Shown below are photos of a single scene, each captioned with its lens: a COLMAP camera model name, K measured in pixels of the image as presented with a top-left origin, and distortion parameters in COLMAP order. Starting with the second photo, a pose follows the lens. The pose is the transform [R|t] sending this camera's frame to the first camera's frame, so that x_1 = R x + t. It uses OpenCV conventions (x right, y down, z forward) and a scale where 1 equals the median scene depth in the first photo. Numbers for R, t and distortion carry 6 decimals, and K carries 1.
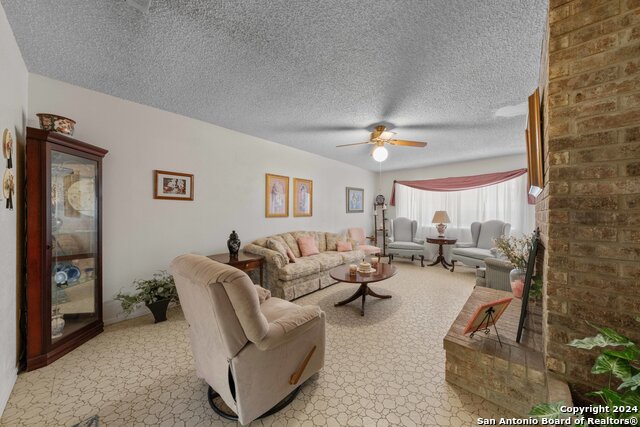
lens RADIAL K [[220.5, 0, 320.0], [0, 220.5, 213.5], [0, 0, 1]] dist [-0.000331, -0.000014]
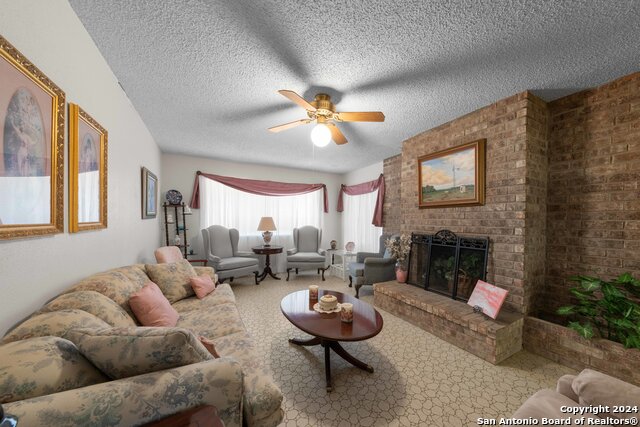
lens RADIAL K [[231.2, 0, 321.8], [0, 231.2, 224.2], [0, 0, 1]] dist [-0.000087, -0.000005]
pose [[0.289601, -0.020856, 0.956920, -0.284682], [0.001150, 0.999769, 0.021442, -0.002571], [-0.957147, -0.005109, 0.289558, 0.517182]]
